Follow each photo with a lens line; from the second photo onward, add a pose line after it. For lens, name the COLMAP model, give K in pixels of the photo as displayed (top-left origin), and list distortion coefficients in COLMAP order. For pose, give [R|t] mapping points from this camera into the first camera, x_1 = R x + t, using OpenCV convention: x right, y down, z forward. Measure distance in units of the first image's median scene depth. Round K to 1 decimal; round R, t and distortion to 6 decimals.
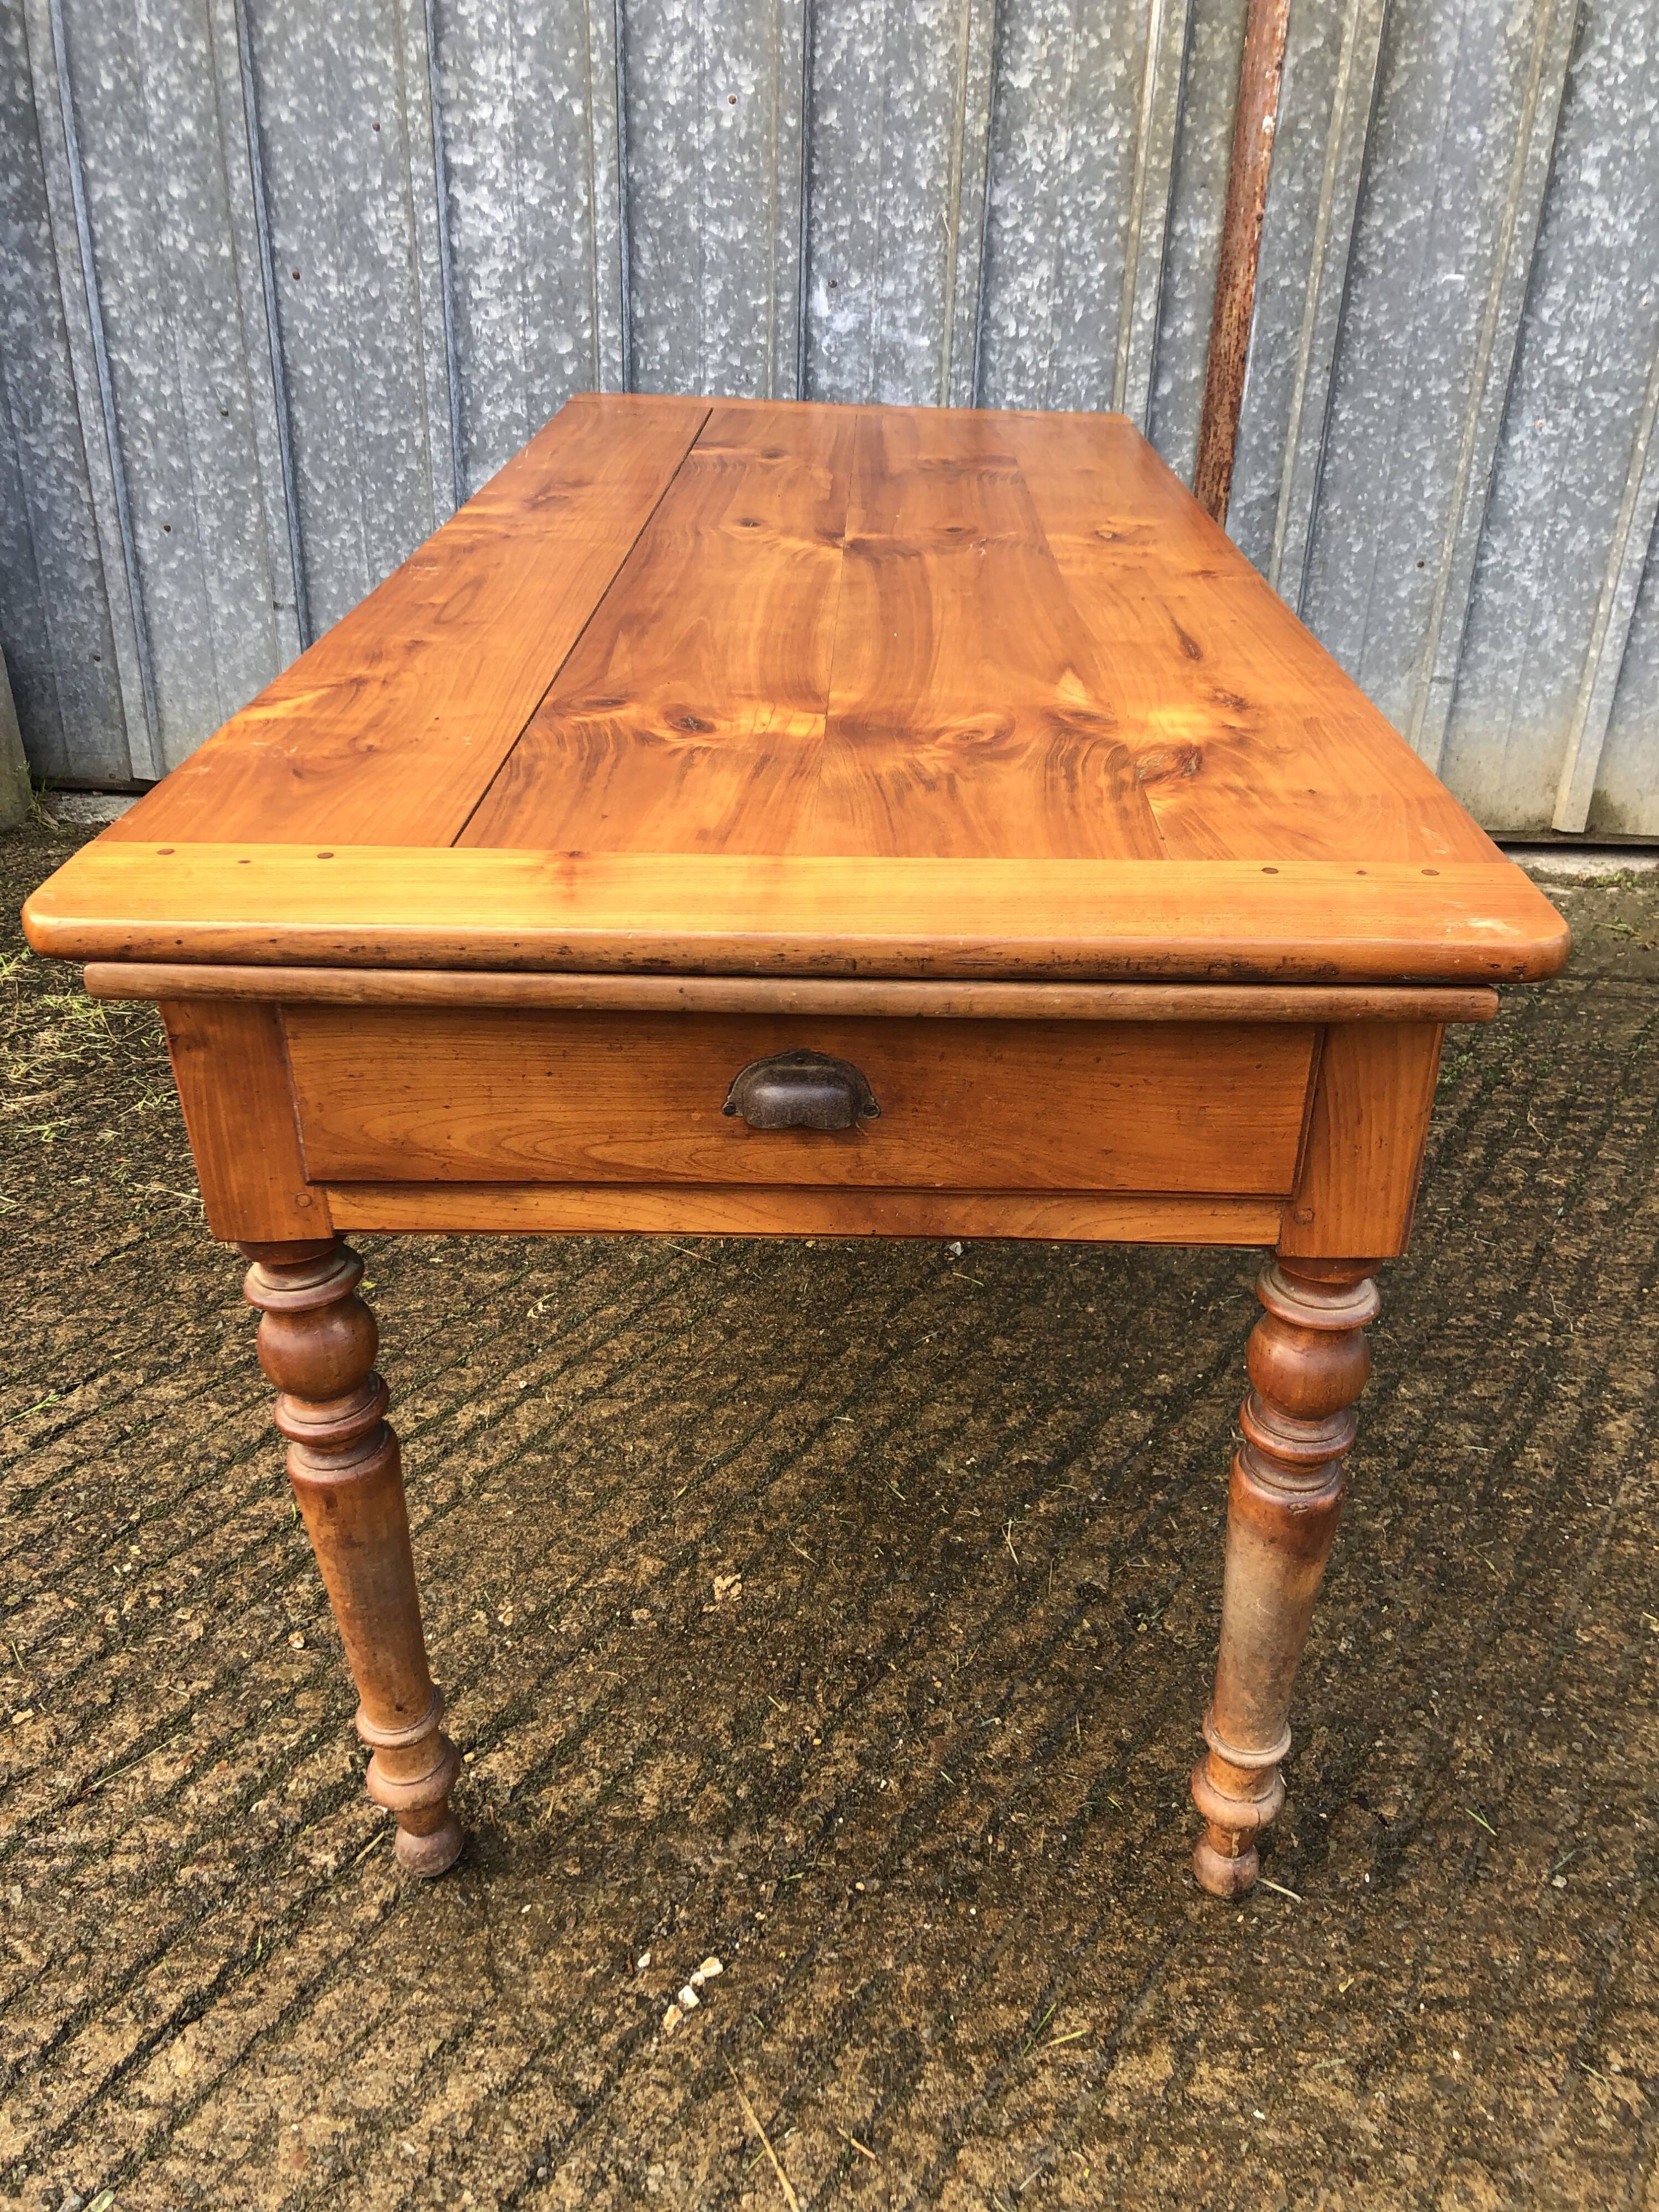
lens RADIAL K [[1810.4, 0, 856.9], [0, 1810.4, 1101.9], [0, 0, 1]] dist [0.017727, -0.001965]
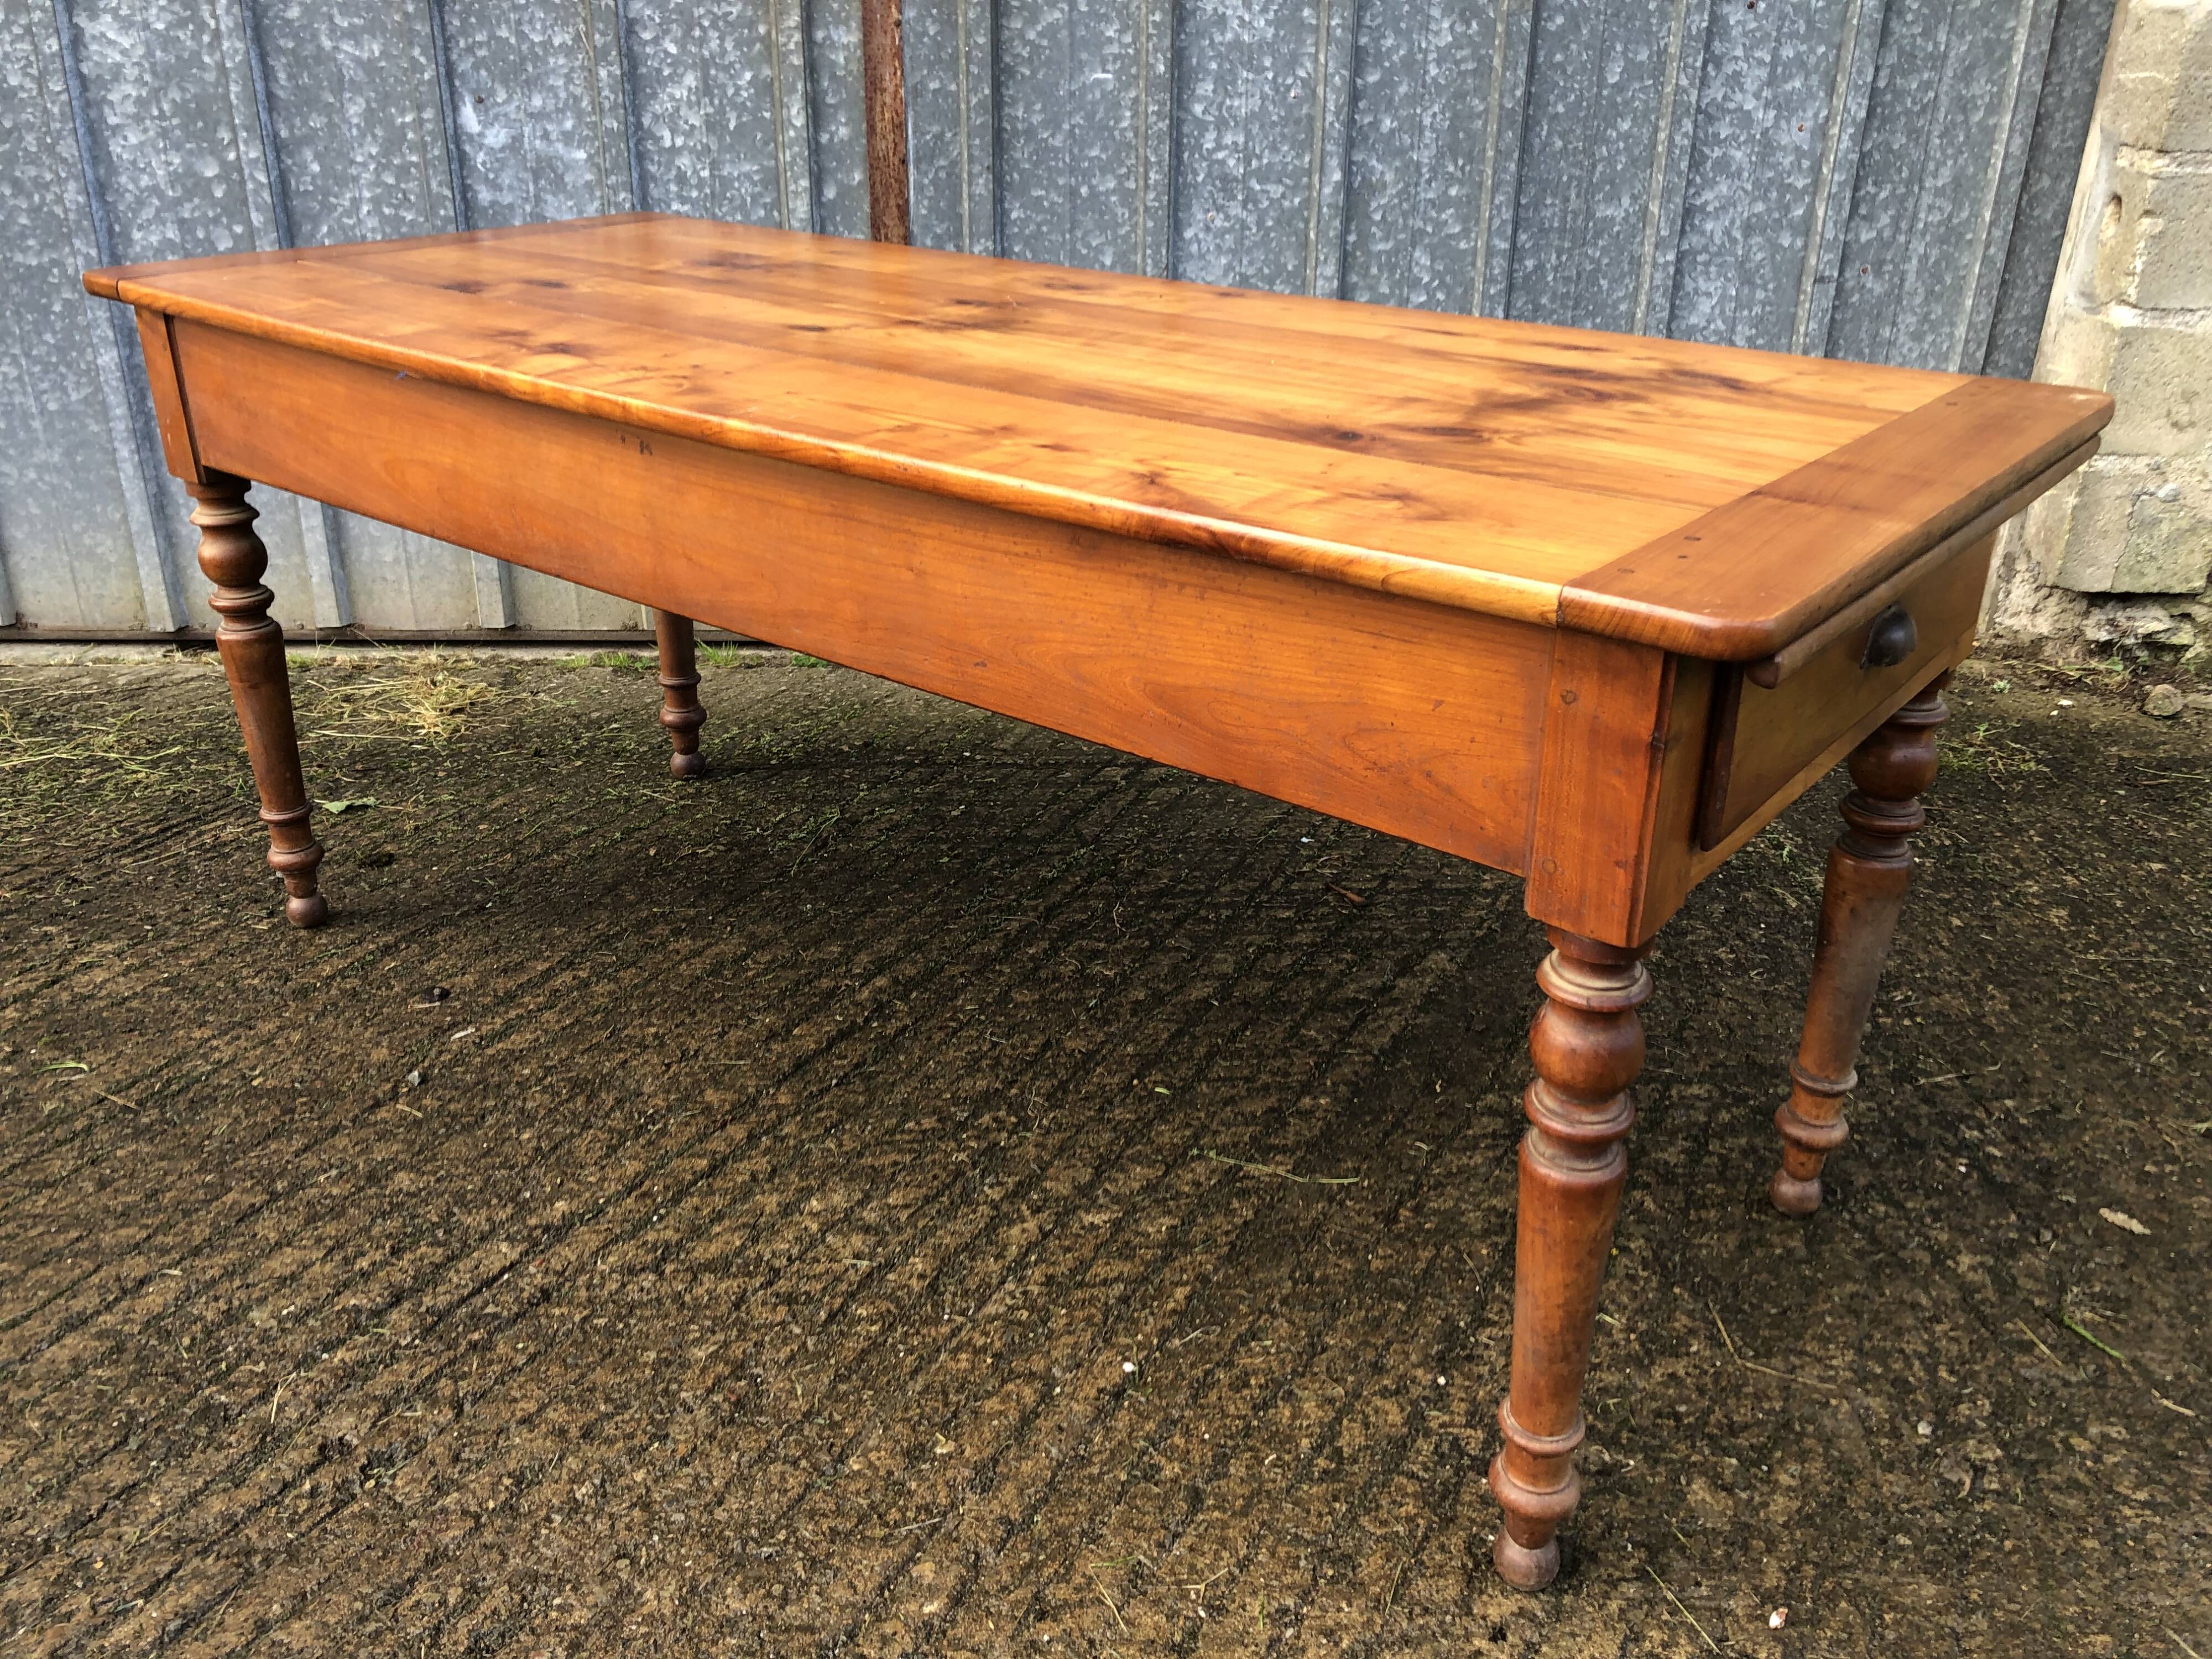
lens RADIAL K [[1810.4, 0, 1097.6], [0, 1810.4, 810.7], [0, 0, 1]] dist [0.017727, -0.001965]
pose [[0.998238, -0.046399, 0.036984, 0.272394], [0.048678, 0.996806, -0.063315, 0.014464], [-0.033928, 0.065004, 0.997308, 0.027444]]
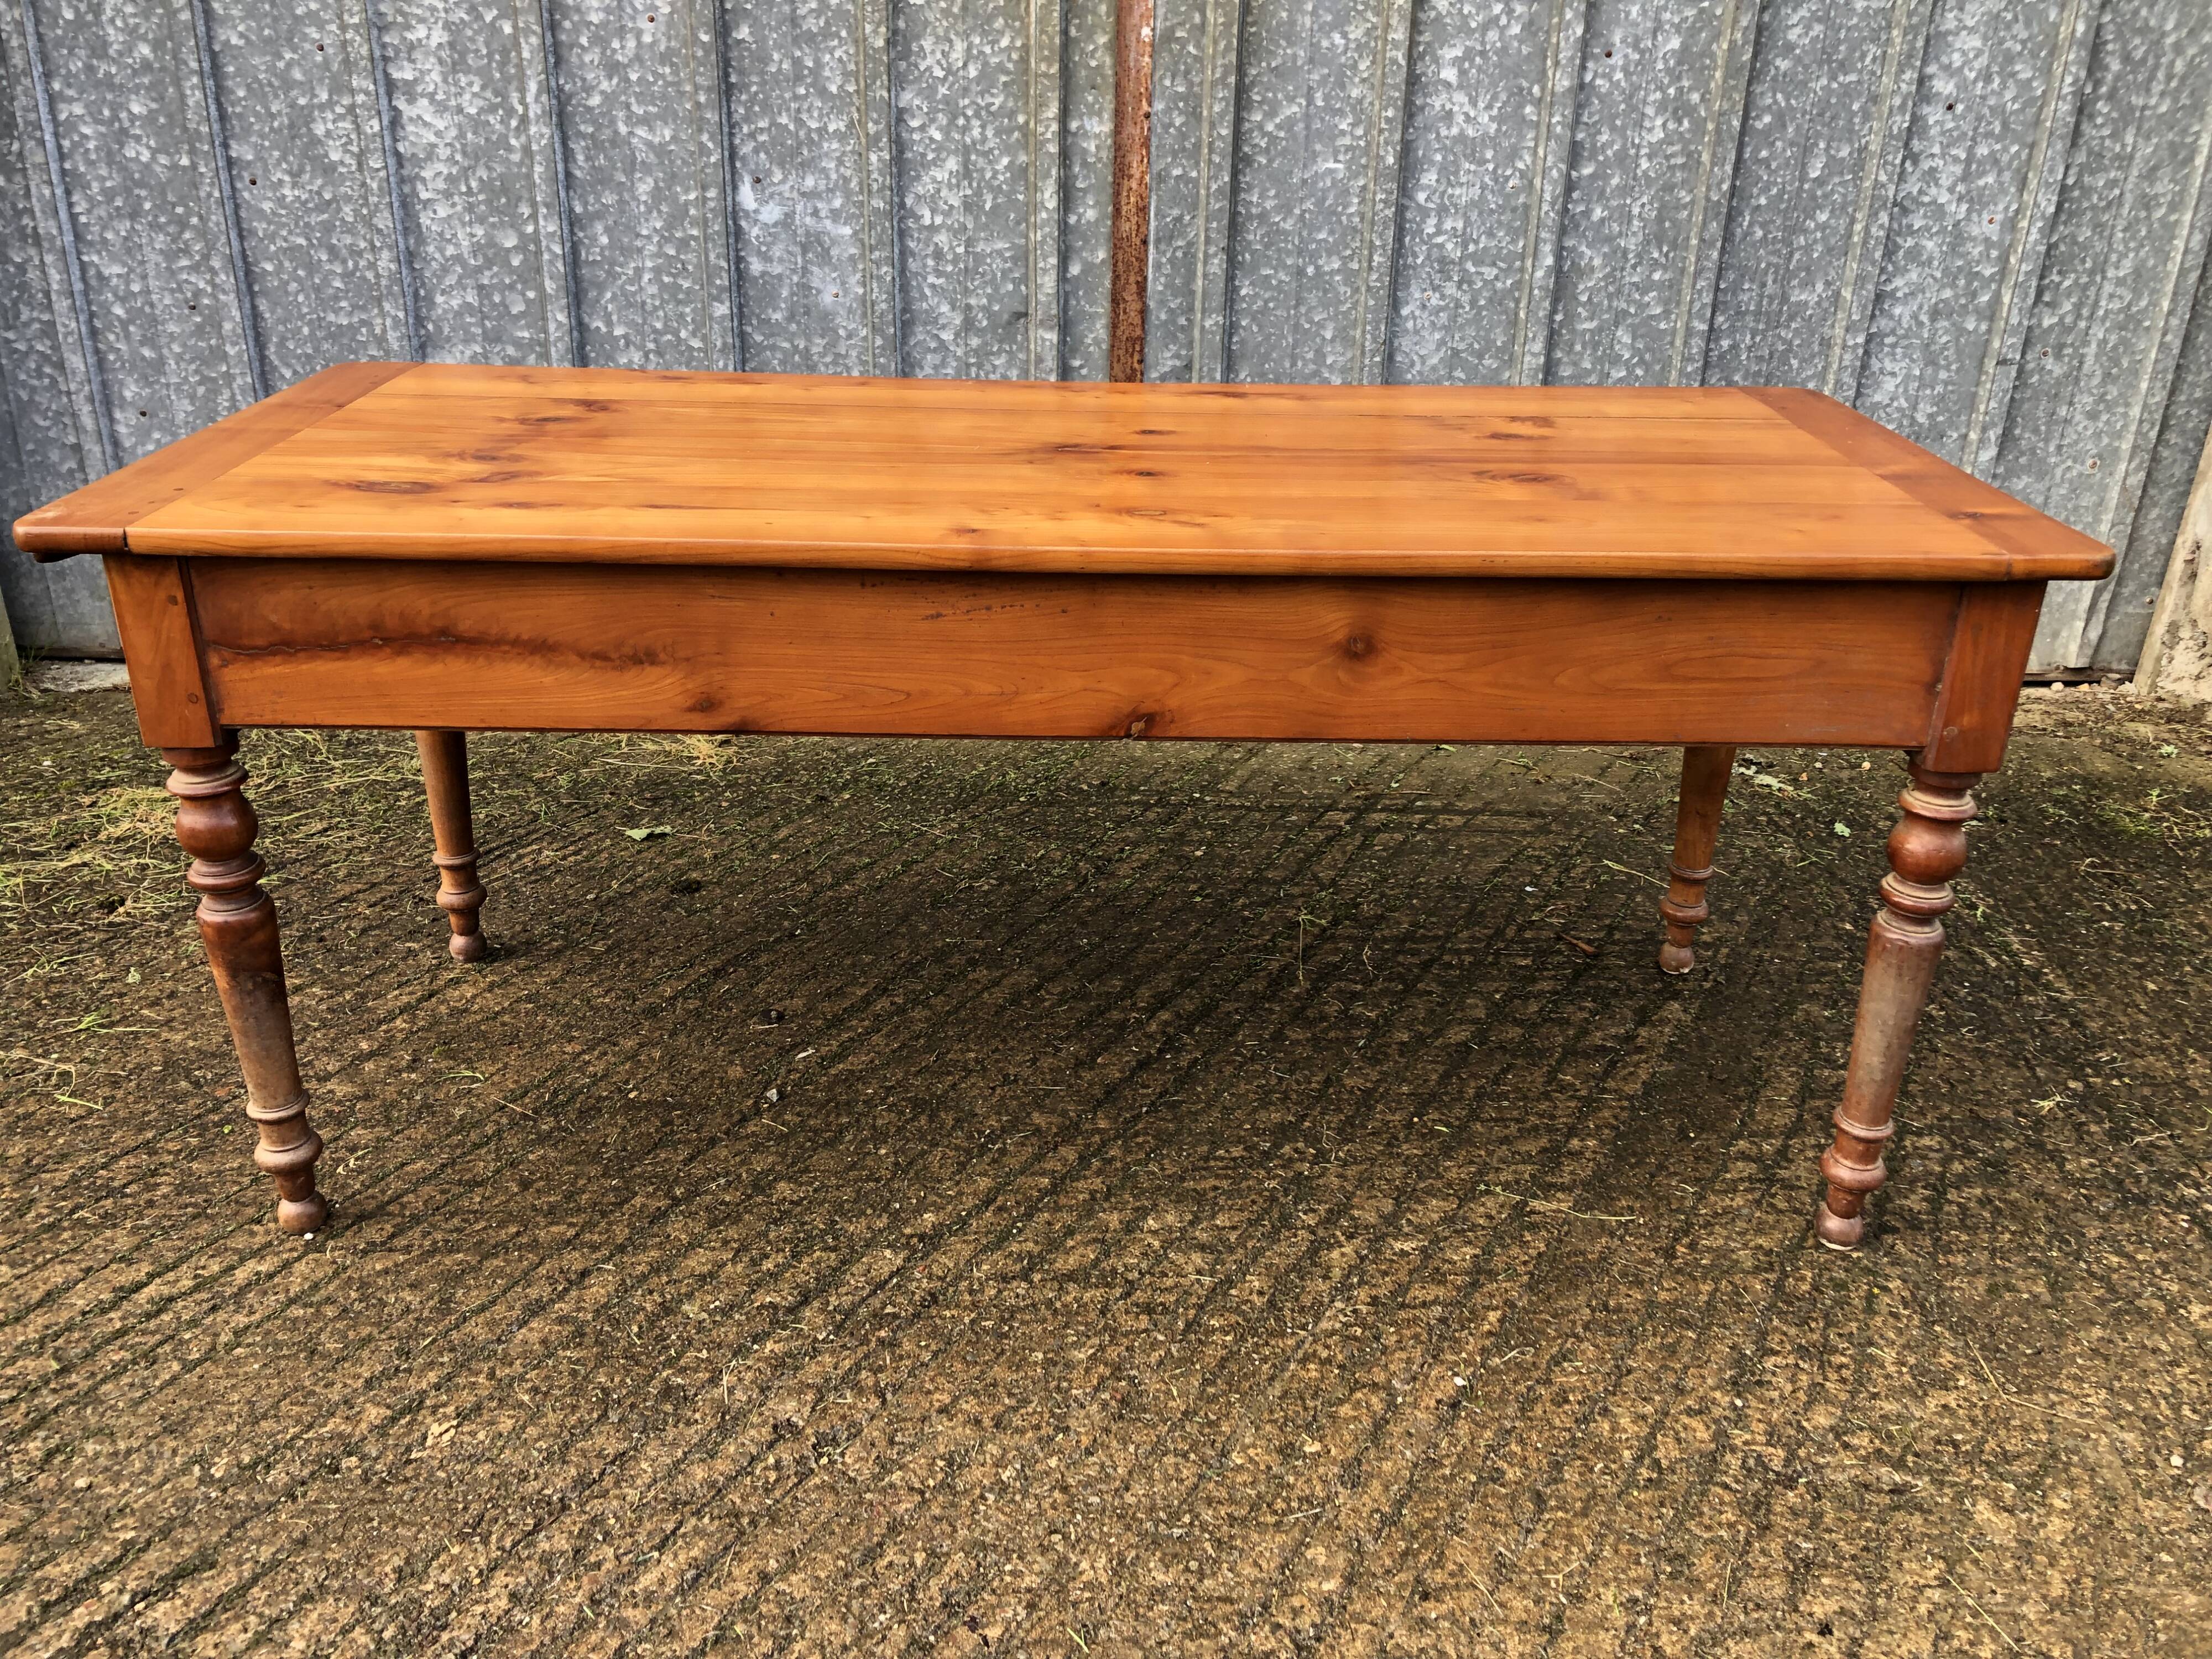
lens RADIAL K [[1810.4, 0, 1092.4], [0, 1810.4, 801.4], [0, 0, 1]] dist [0.017727, -0.001965]
pose [[0.999720, -0.021842, 0.009092, 0.169198], [0.022358, 0.997877, -0.061166, -0.015220], [-0.007737, 0.061352, 0.998086, -0.048025]]
